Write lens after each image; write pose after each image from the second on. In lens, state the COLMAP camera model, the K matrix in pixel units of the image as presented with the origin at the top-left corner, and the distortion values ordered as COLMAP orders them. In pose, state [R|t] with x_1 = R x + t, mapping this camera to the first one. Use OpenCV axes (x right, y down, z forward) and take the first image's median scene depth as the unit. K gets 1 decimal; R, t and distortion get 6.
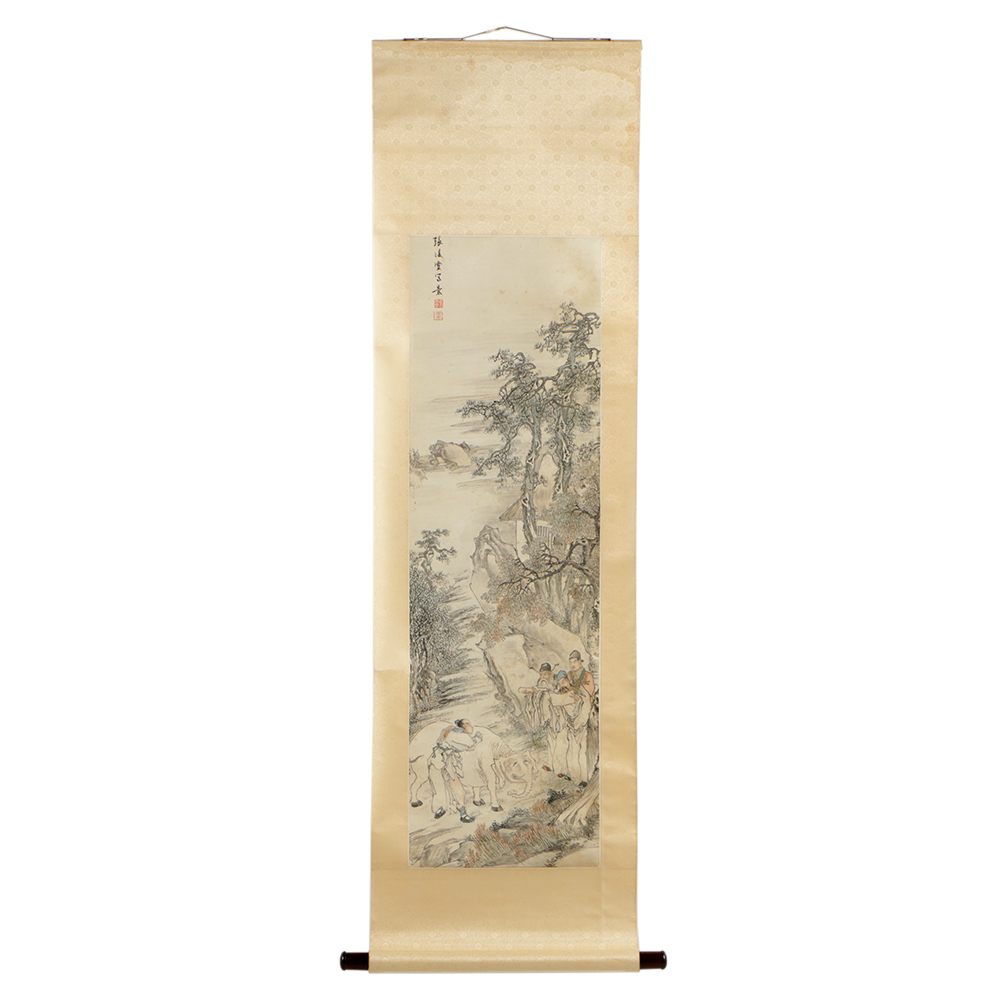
lens RADIAL K [[4723.9, 0, 498.4], [0, 4723.9, 500.0], [0, 0, 1]] dist [0.419568, 0.000000]
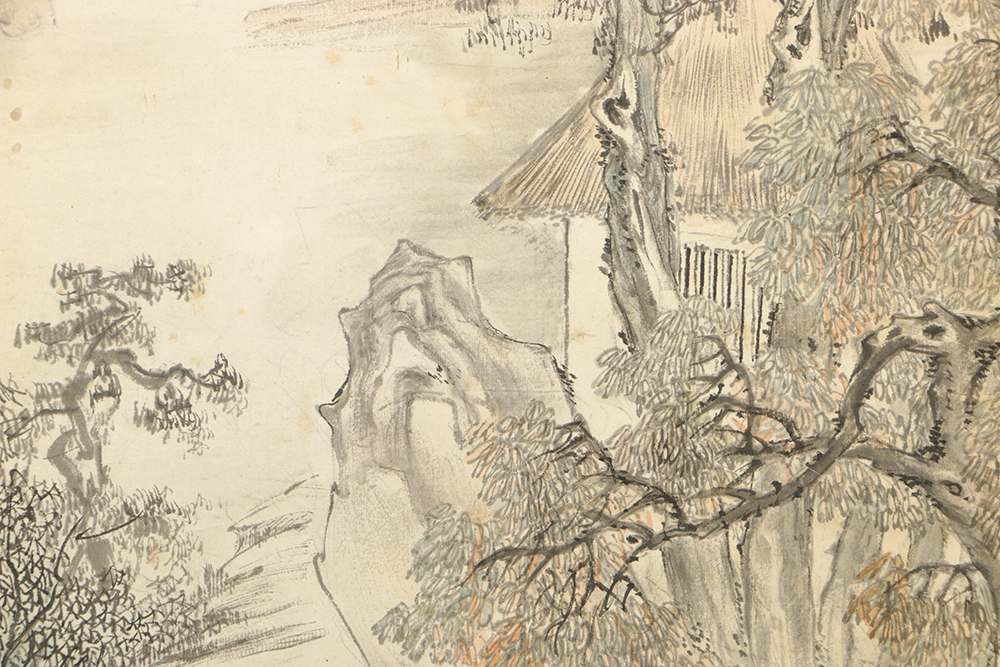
lens RADIAL K [[4512.9, 0, 499.9], [0, 4512.9, 334.7], [0, 0, 1]] dist [0.448925, 0.000000]
pose [[0.999936, 0.004490, -0.010403, 0.002999], [-0.004357, 0.999910, 0.012697, 0.006765], [0.010459, -0.012651, 0.999865, 0.823203]]
